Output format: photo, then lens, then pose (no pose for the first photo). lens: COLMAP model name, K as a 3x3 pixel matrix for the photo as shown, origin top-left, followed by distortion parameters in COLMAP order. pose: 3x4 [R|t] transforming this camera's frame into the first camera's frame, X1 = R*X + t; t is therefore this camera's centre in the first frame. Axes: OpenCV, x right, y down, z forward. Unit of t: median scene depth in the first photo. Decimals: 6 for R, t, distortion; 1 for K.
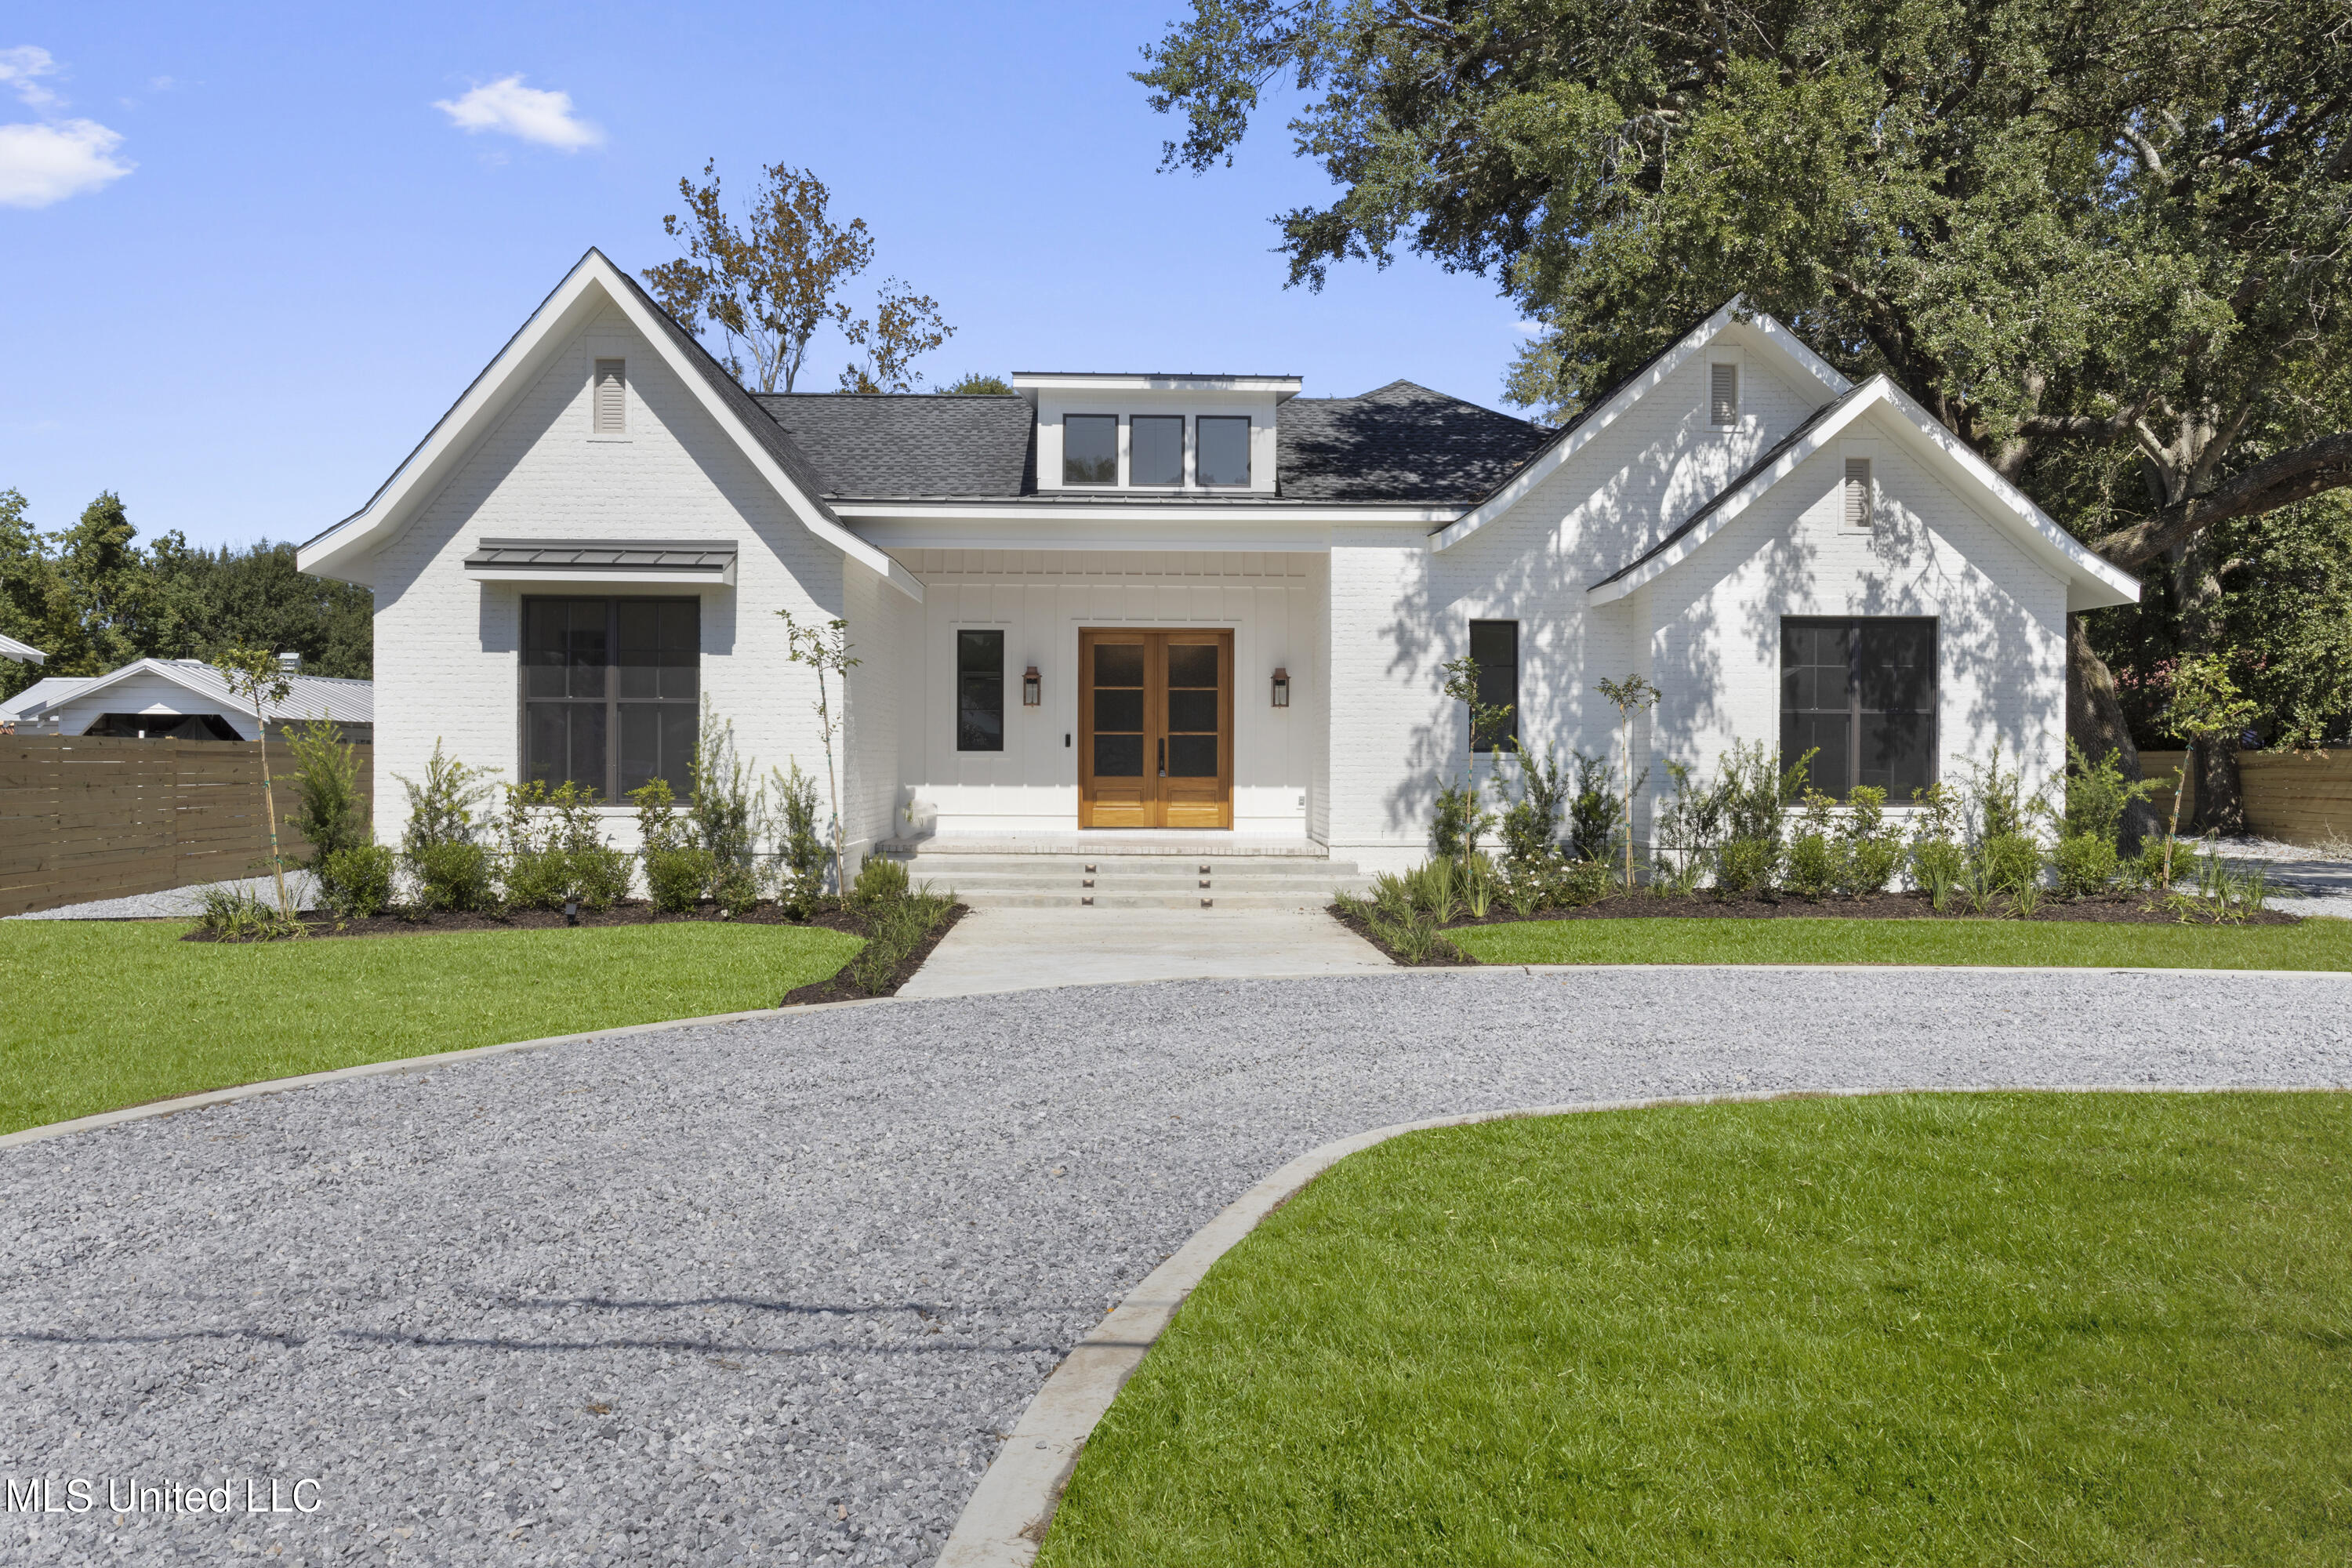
lens RADIAL K [[1788.4, 0, 1183.9], [0, 1788.4, 794.9], [0, 0, 1]] dist [0.024304, 0.009518]
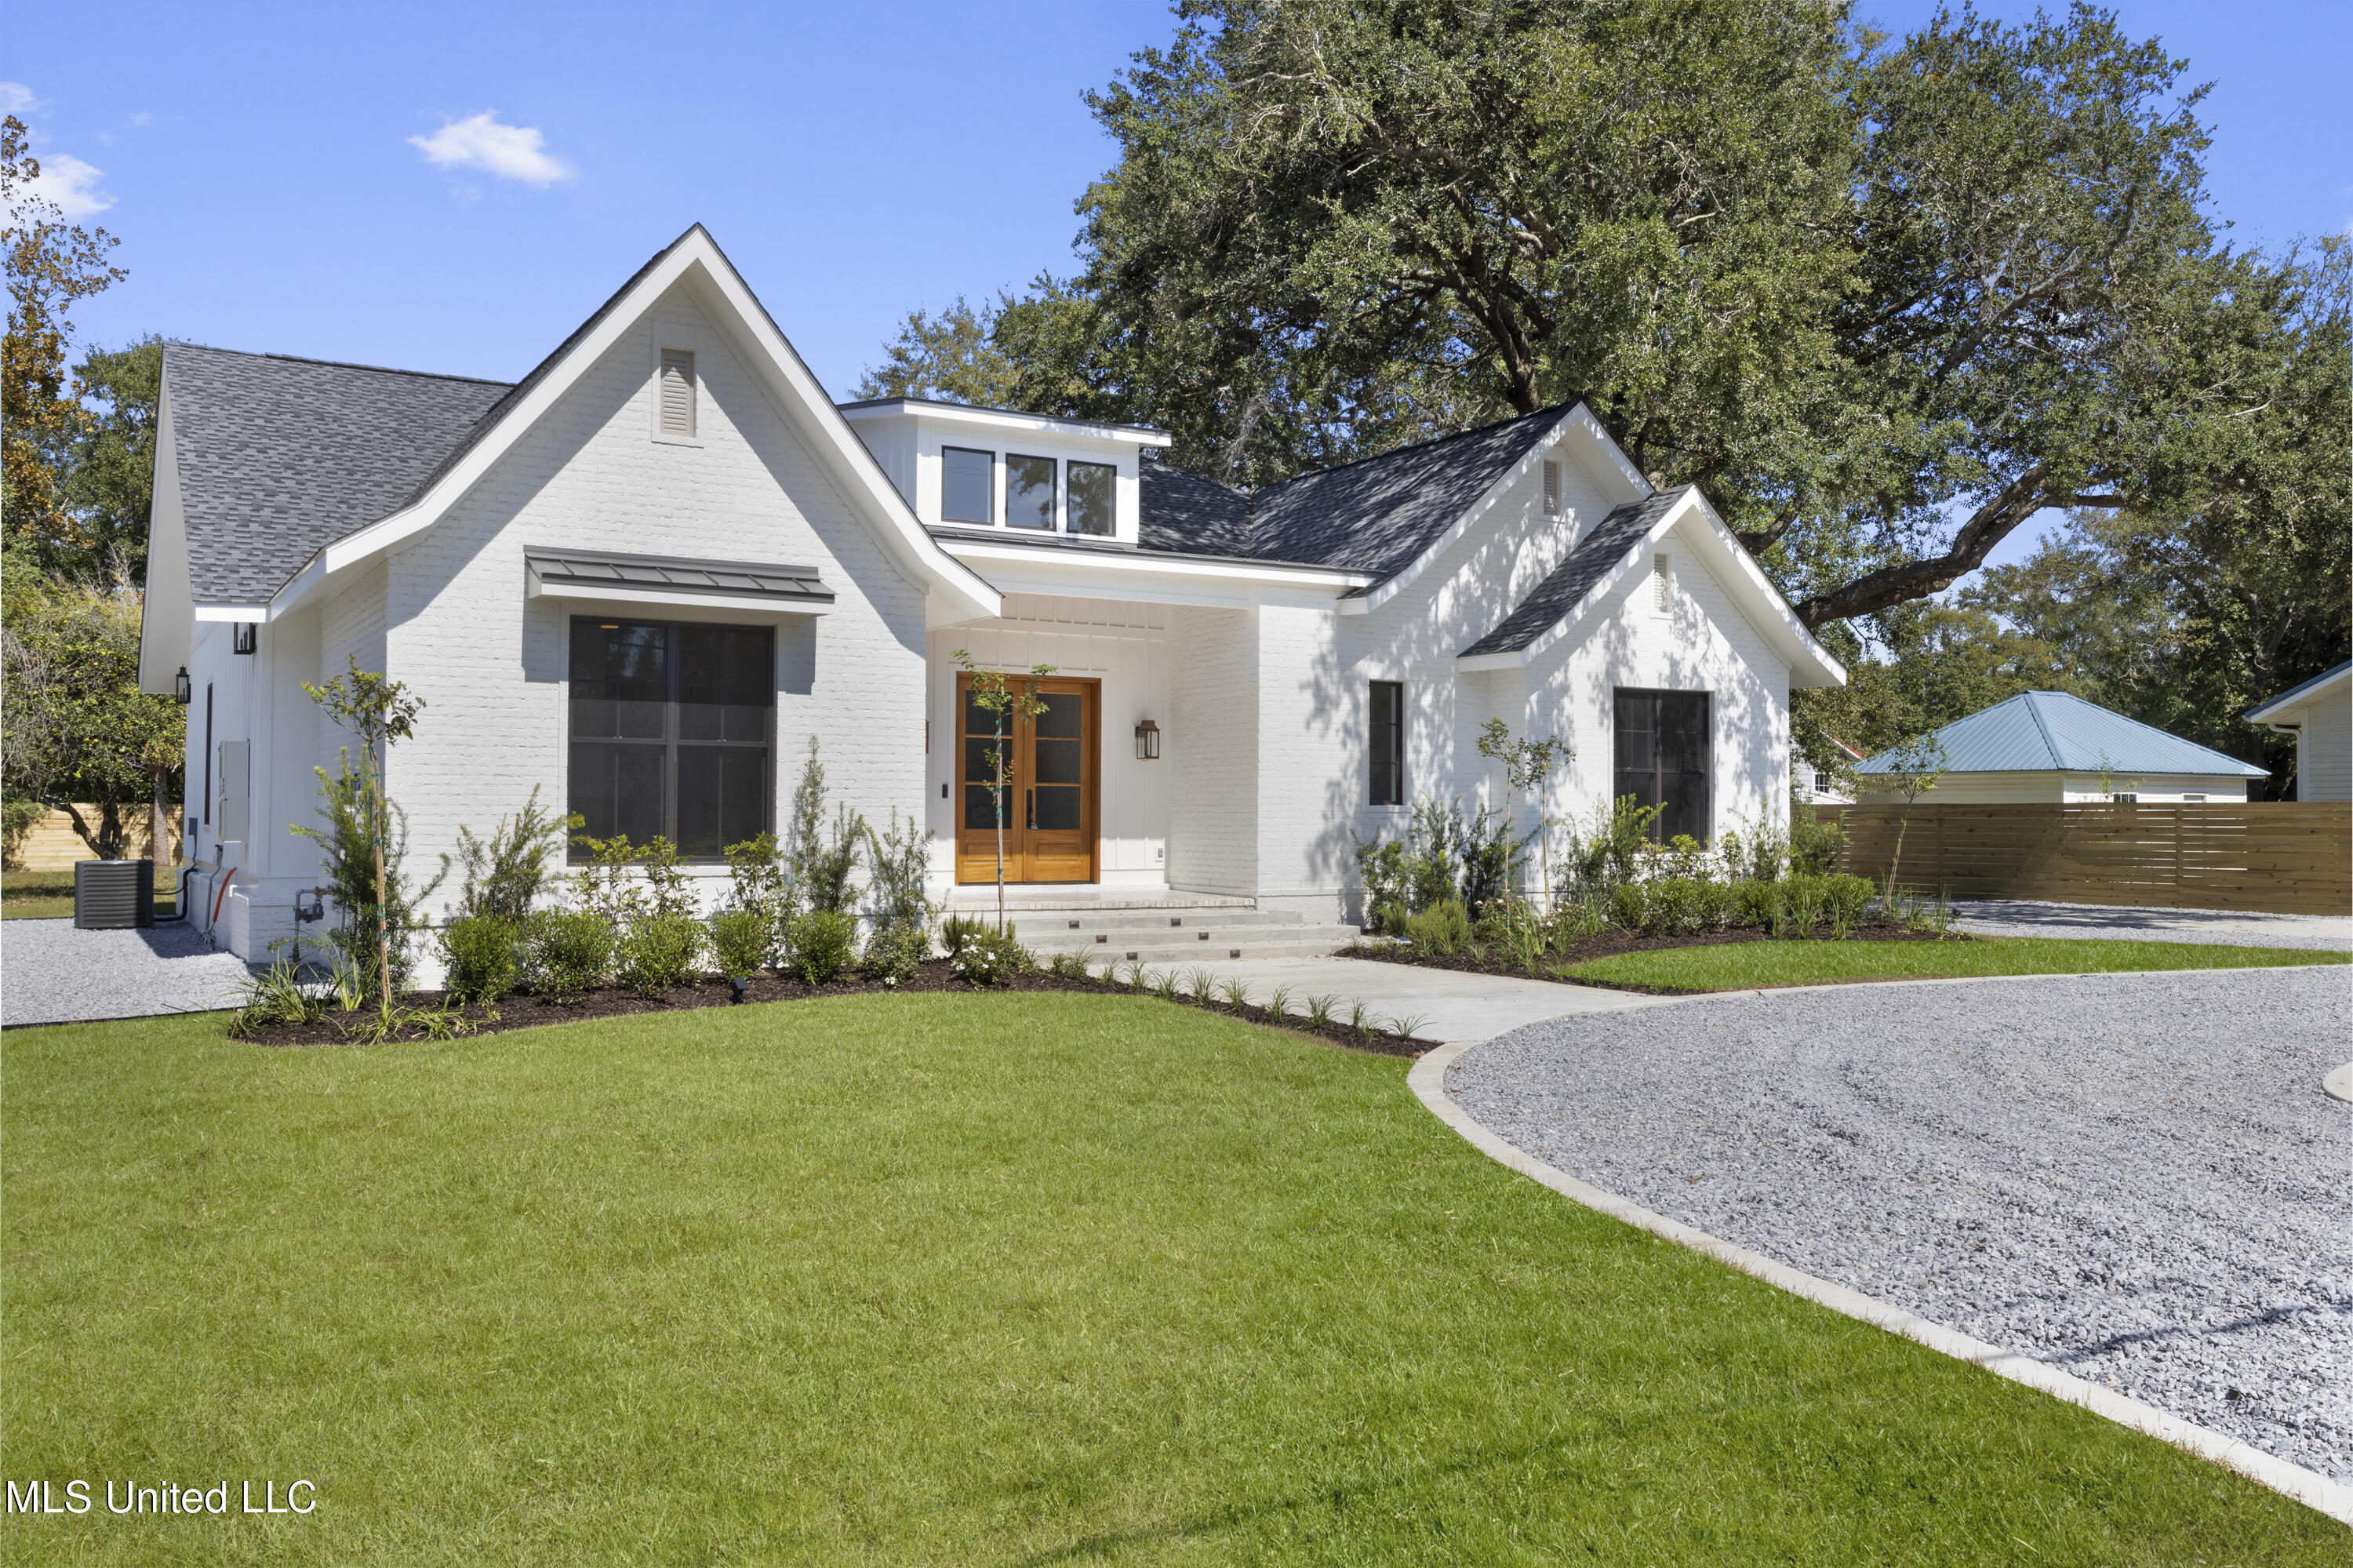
lens RADIAL K [[1924.4, 0, 1174.0], [0, 1924.4, 789.5], [0, 0, 1]] dist [0.043208, 0.005058]
pose [[0.873997, 0.007058, 0.485880, -0.500369], [0.008566, 0.999515, -0.029928, -0.000151], [-0.485856, 0.030319, 0.873513, 0.065022]]
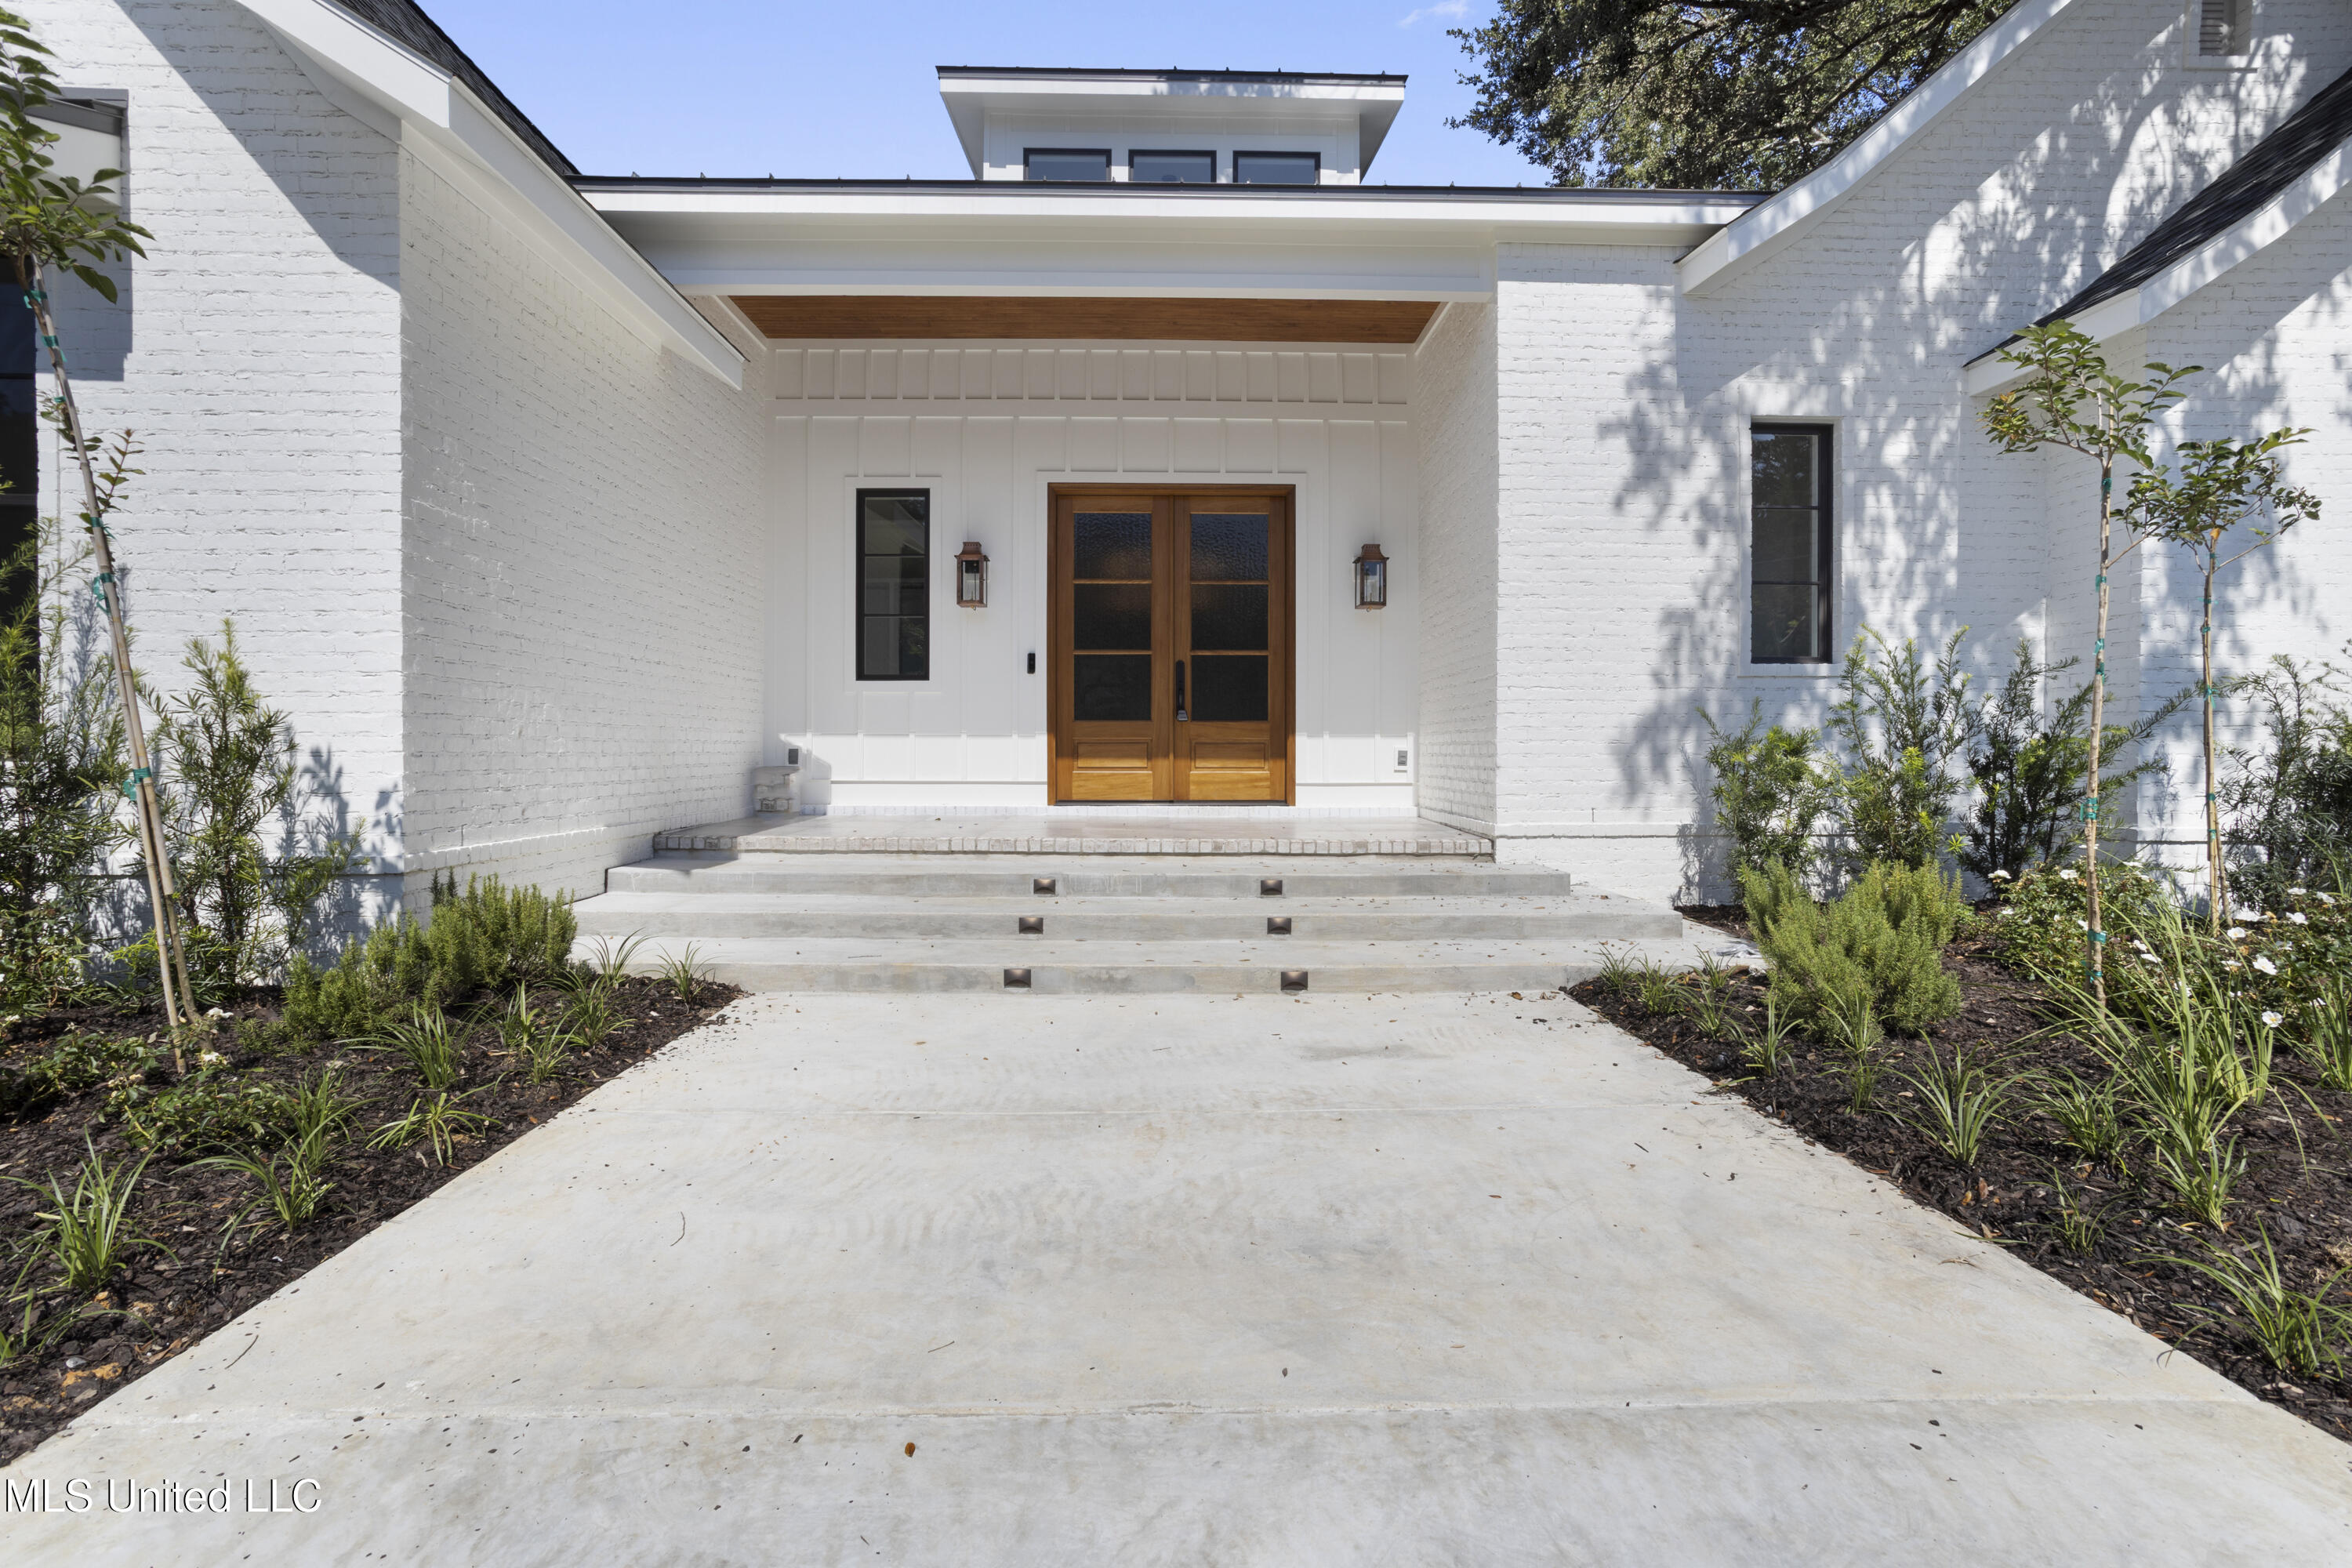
lens RADIAL K [[1132.9, 0, 1170.9], [0, 1132.9, 779.2], [0, 0, 1]] dist [-0.022512, 0.009894]
pose [[0.999941, -0.000952, -0.010775, -0.013019], [0.000988, 0.999994, 0.003316, 0.010058], [0.010772, -0.003327, 0.999936, 0.669620]]
